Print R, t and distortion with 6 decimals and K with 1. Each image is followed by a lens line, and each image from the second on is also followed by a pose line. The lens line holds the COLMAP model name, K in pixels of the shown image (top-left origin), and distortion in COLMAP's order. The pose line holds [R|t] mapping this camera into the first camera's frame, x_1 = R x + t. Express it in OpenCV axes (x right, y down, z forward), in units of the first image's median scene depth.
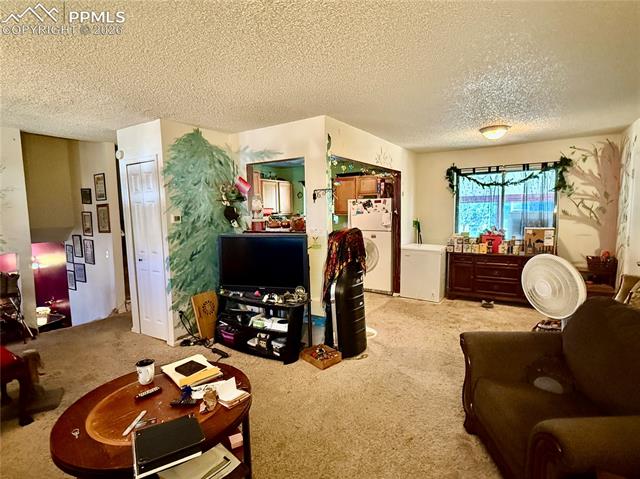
lens RADIAL K [[330.2, 0, 322.0], [0, 330.2, 242.5], [0, 0, 1]] dist [-0.008085, -0.000874]
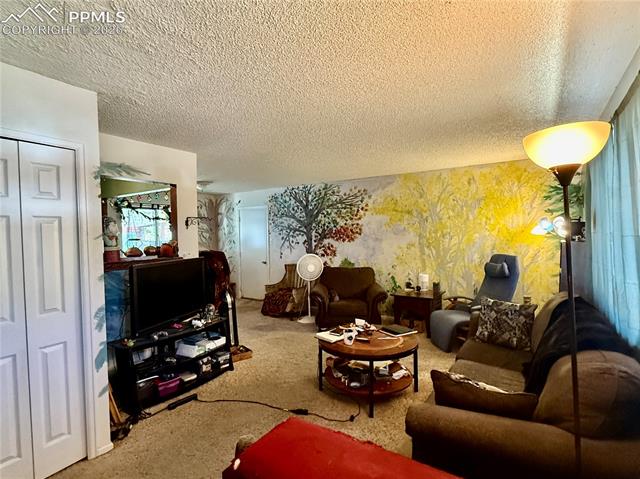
lens RADIAL K [[330.2, 0, 321.3], [0, 330.2, 236.7], [0, 0, 1]] dist [-0.008085, -0.000874]
pose [[0.003129, 0.009398, 0.999951, -1.101707], [0.113130, 0.993533, -0.009692, -0.035660], [-0.993575, 0.113155, 0.002045, 0.570196]]
